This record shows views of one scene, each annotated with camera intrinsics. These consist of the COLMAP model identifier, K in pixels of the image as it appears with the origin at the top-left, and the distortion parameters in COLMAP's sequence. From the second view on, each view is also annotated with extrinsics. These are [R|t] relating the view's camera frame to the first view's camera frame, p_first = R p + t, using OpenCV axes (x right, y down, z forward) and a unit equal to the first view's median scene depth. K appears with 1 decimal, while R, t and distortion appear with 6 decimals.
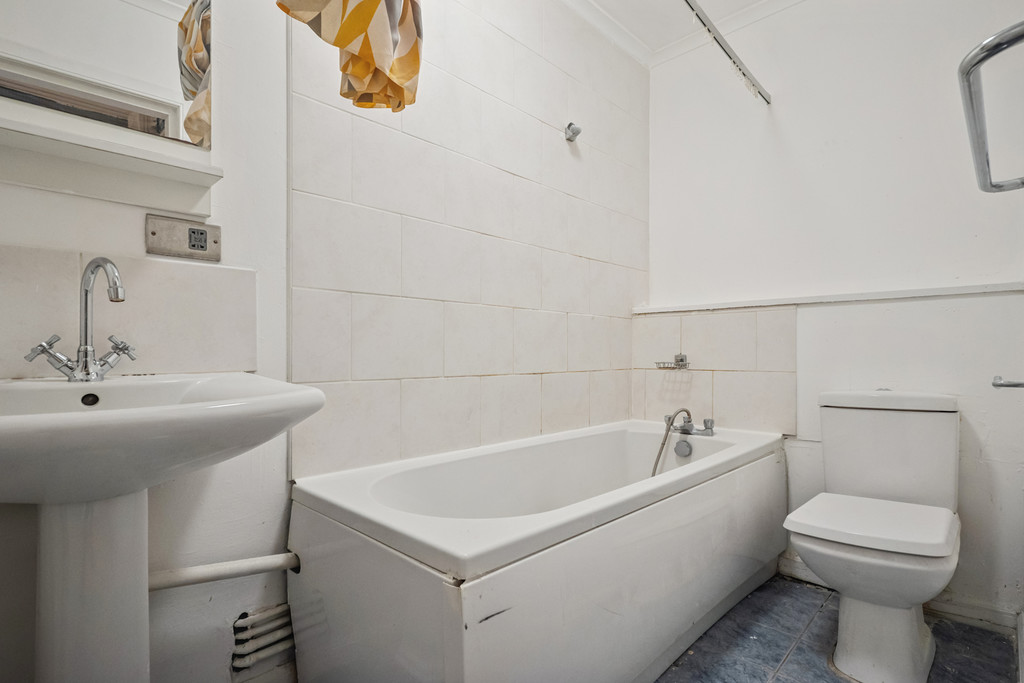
lens RADIAL K [[496.1, 0, 509.6], [0, 496.1, 349.9], [0, 0, 1]] dist [-0.001976, -0.000752]
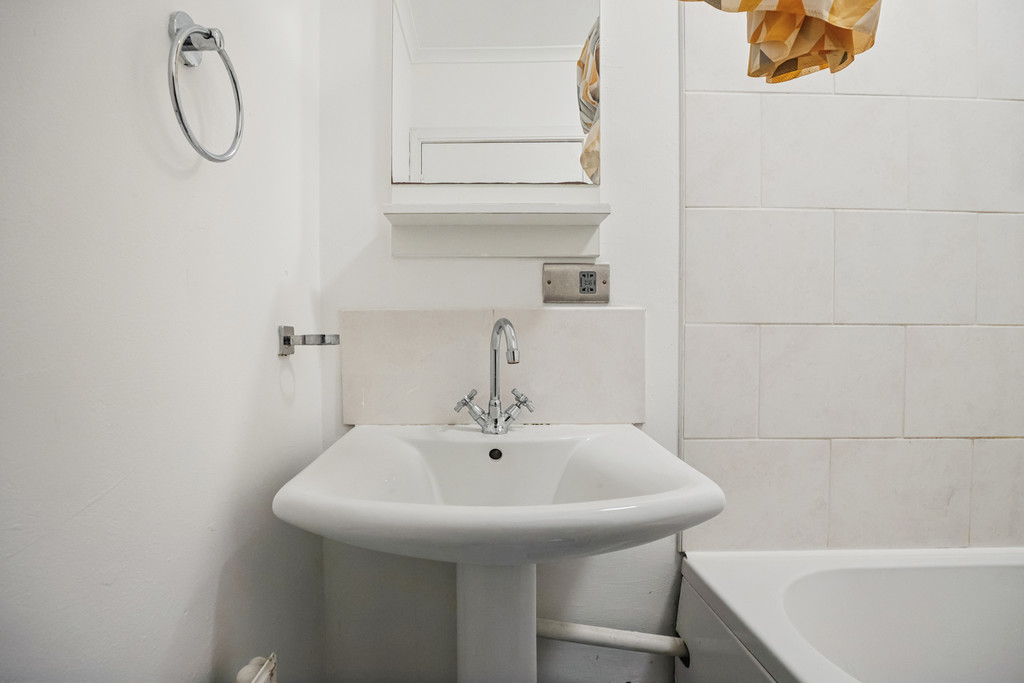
lens RADIAL K [[492.3, 0, 491.4], [0, 492.3, 344.1], [0, 0, 1]] dist [-0.027078, 0.001122]
pose [[0.700447, 0.012316, -0.713598, -0.085553], [-0.000836, 0.999865, 0.016436, -0.121022], [0.713704, -0.010916, 0.700363, 0.208835]]
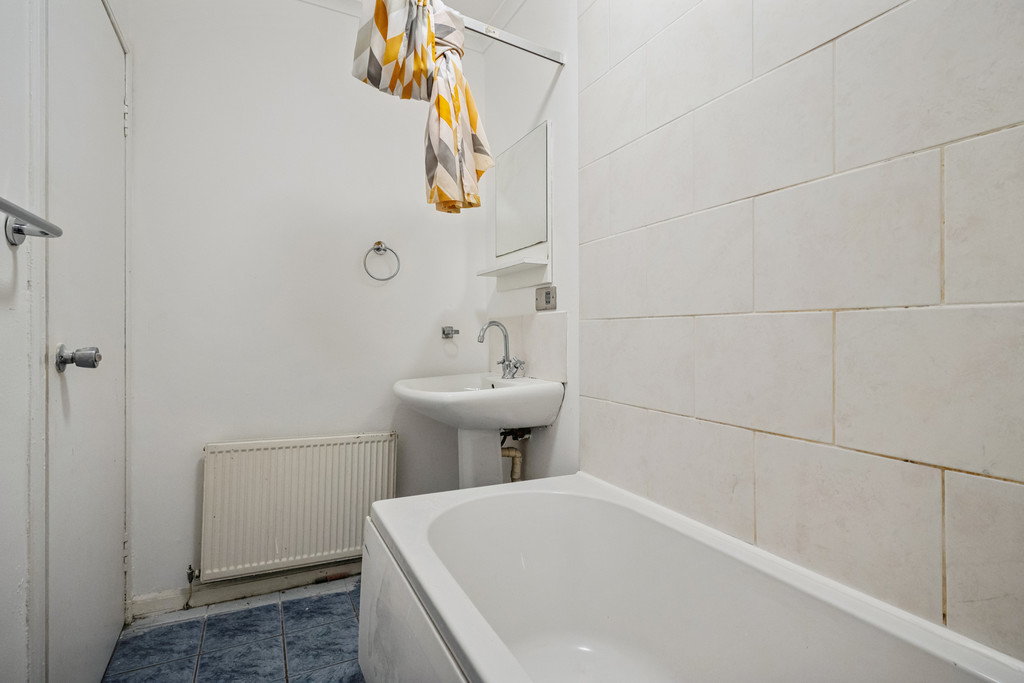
lens RADIAL K [[498.3, 0, 513.9], [0, 498.3, 337.0], [0, 0, 1]] dist [0.002705, -0.001748]
pose [[-0.318215, -0.004807, -0.948007, 0.967414], [-0.009438, 0.999954, -0.001902, -0.090970], [0.947972, 0.008342, -0.318245, 1.431560]]
